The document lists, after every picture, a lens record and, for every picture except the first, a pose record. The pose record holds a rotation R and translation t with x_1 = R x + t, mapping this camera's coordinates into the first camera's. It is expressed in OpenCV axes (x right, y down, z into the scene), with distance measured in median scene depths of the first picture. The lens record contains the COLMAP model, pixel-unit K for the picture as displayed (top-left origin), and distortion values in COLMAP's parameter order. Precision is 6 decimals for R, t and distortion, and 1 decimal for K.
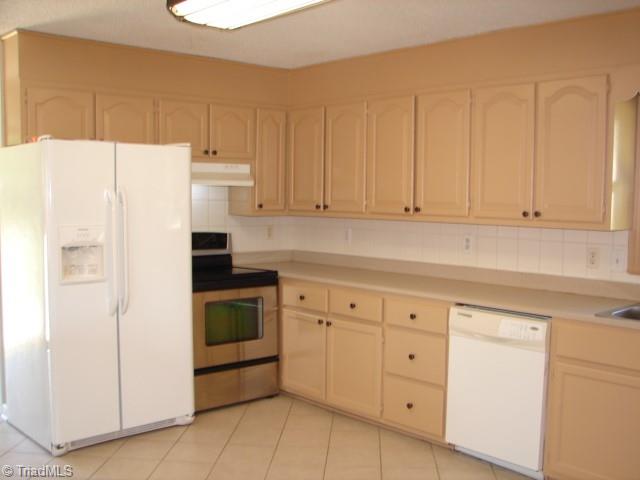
lens RADIAL K [[694.3, 0, 338.8], [0, 694.3, 242.3], [0, 0, 1]] dist [-0.207913, 0.247661]
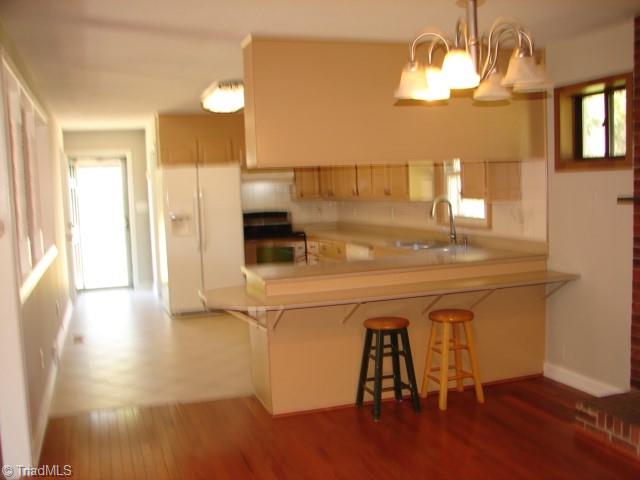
lens RADIAL K [[680.4, 0, 320.8], [0, 680.4, 241.6], [0, 0, 1]] dist [0.009930, 0.008146]
pose [[0.904564, -0.007119, -0.426278, 0.744954], [0.009816, 0.999943, 0.004131, 0.065556], [0.426225, -0.007921, 0.904583, -0.599779]]
